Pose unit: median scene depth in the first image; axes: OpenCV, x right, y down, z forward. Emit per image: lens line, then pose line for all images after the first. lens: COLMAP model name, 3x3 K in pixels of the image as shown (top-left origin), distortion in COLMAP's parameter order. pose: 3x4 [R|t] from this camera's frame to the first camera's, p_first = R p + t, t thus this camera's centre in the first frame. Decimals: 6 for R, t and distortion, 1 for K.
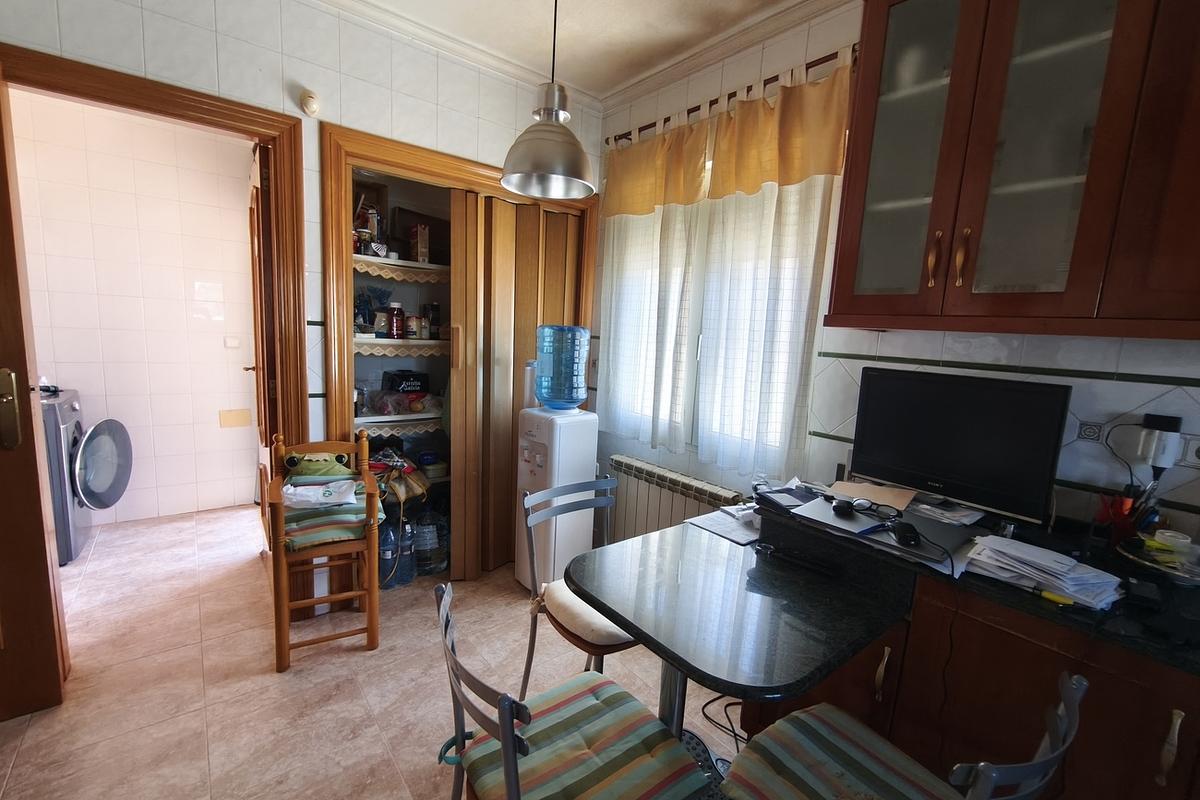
lens RADIAL K [[509.4, 0, 600.0], [0, 509.4, 400.0], [0, 0, 1]] dist [-0.001795, -0.000124]
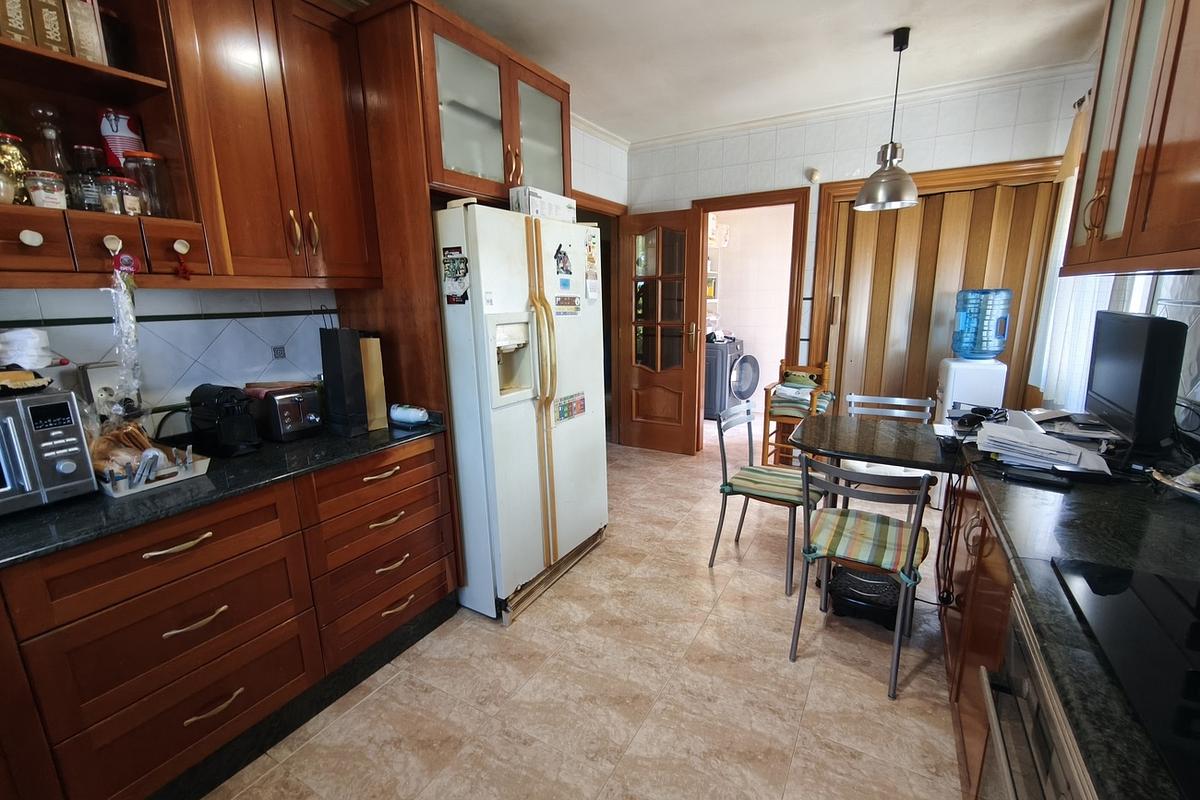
lens RADIAL K [[509.4, 0, 600.0], [0, 509.4, 400.0], [0, 0, 1]] dist [-0.001795, -0.000124]
pose [[0.373613, 0.123129, -0.919376, 0.861542], [-0.087968, 0.991387, 0.097025, 0.092152], [0.923404, 0.044626, 0.381227, -0.340867]]
